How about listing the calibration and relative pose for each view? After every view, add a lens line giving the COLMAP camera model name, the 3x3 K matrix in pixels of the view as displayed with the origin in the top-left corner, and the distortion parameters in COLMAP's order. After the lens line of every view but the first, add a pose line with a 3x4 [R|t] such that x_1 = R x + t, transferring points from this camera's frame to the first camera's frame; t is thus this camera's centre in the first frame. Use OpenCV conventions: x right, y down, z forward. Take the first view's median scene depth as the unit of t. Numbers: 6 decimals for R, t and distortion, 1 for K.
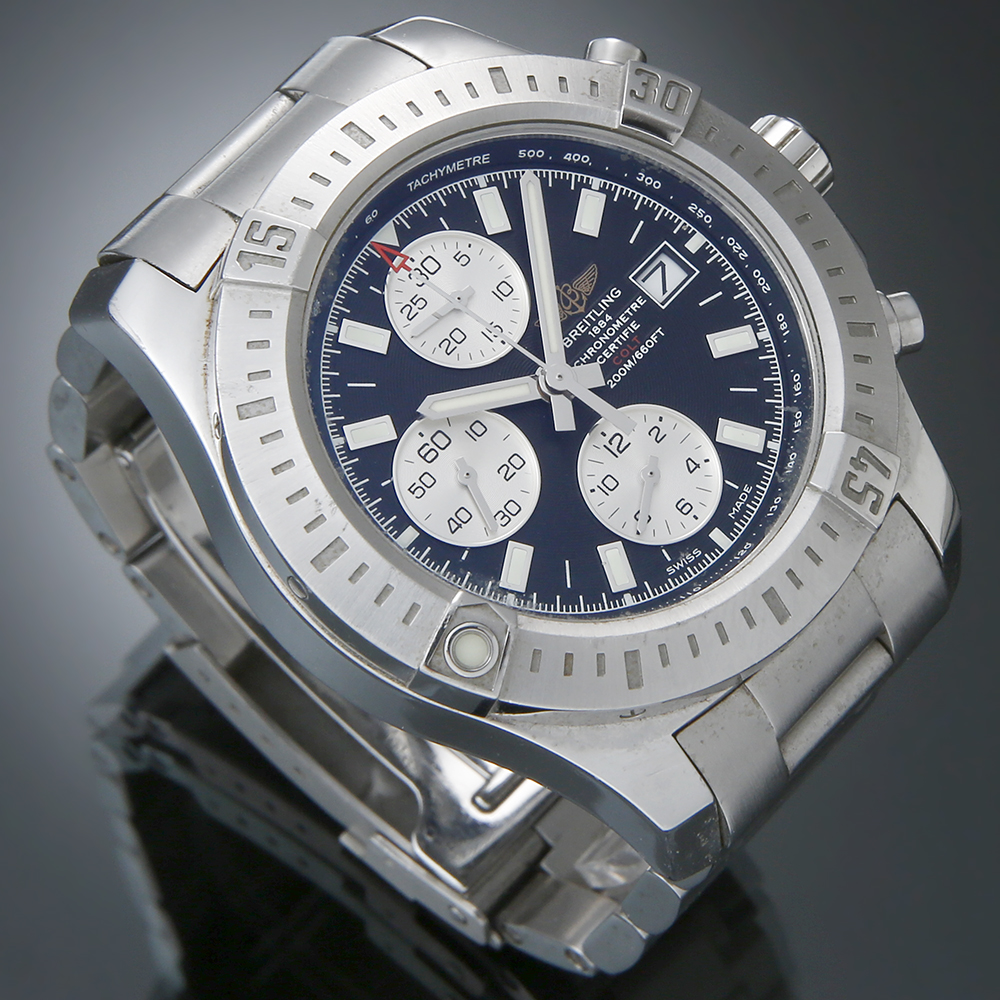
lens RADIAL K [[5128.4, 0, 496.4], [0, 5128.4, 502.0], [0, 0, 1]] dist [-1.006270, 0.000000]
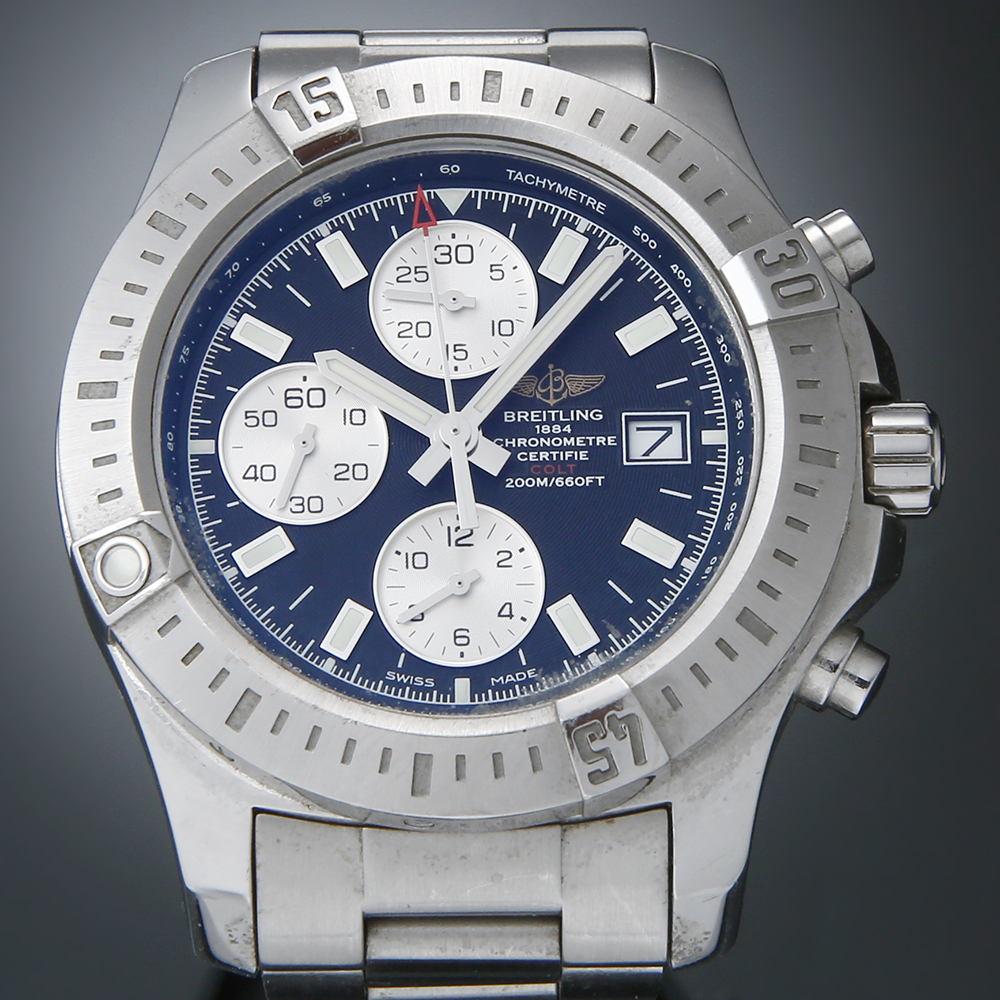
lens RADIAL K [[5128.4, 0, 511.8], [0, 5128.4, 494.0], [0, 0, 1]] dist [-1.006270, 0.000000]
pose [[0.663336, 0.636075, -0.394200, 0.369297], [-0.651176, 0.750201, 0.114754, -0.122562], [0.368721, 0.180573, 0.911832, 0.205376]]
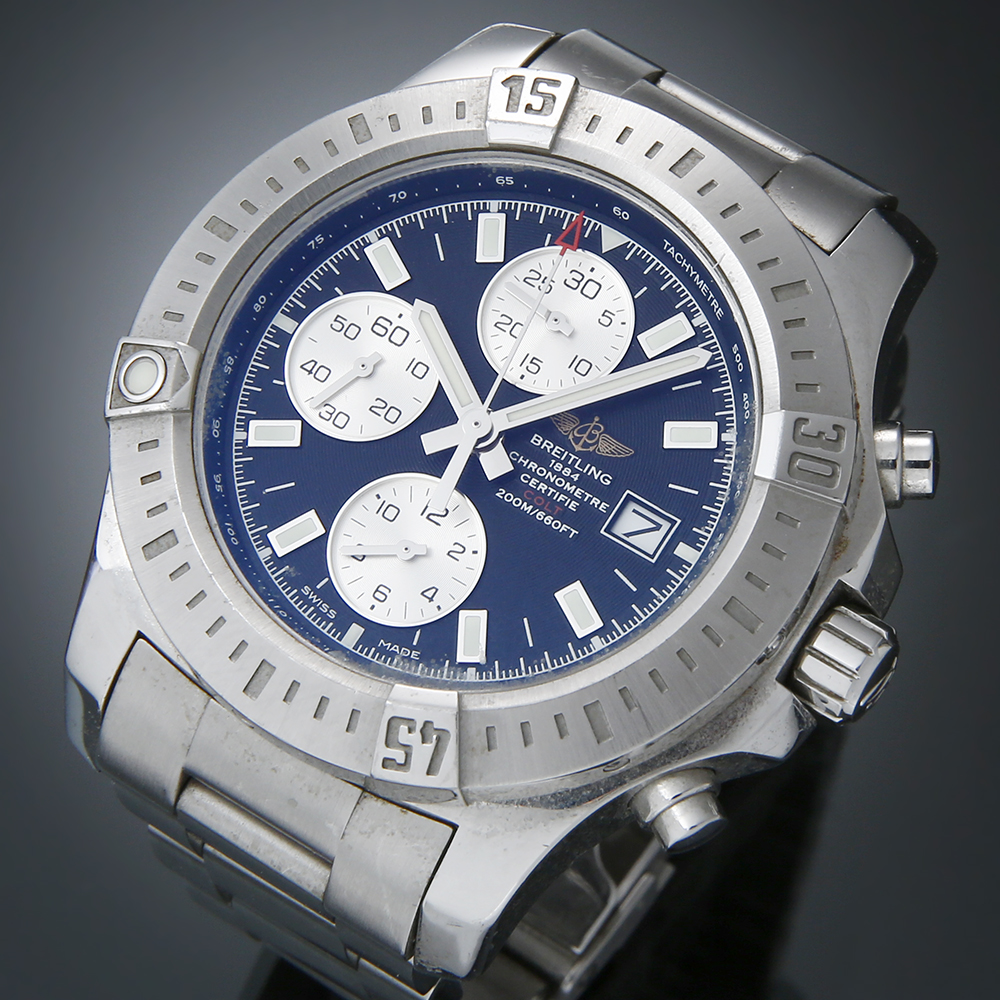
lens RADIAL K [[5128.4, 0, 510.5], [0, 5128.4, 564.7], [0, 0, 1]] dist [-1.006270, 0.000000]
pose [[0.120775, 0.863446, -0.489770, 0.490453], [-0.872312, 0.327801, 0.362793, -0.358592], [0.473799, 0.383416, 0.792784, 0.270660]]
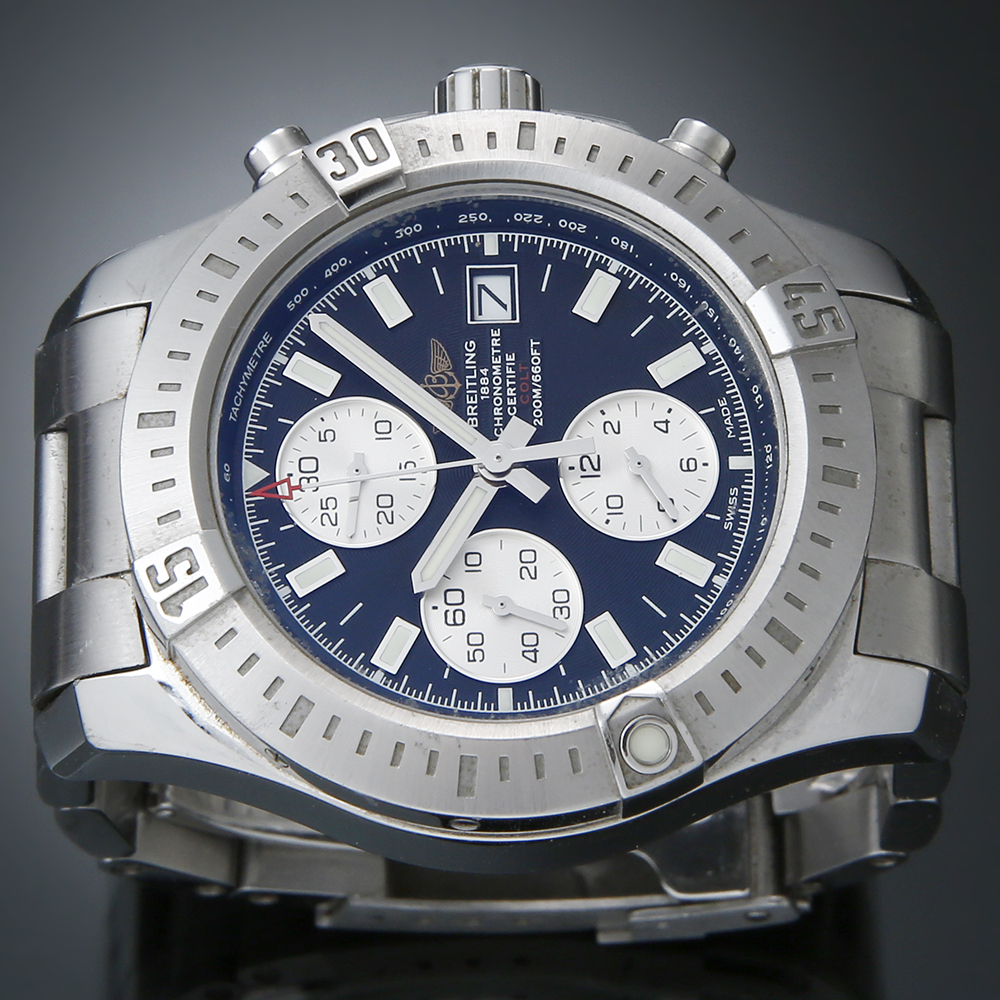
lens RADIAL K [[5128.4, 0, 498.7], [0, 5128.4, 500.7], [0, 0, 1]] dist [-1.006270, 0.000000]
pose [[0.718634, -0.693979, 0.044256, -0.033645], [0.688752, 0.719104, 0.092253, -0.103592], [-0.095847, -0.035815, 0.994752, 0.079752]]
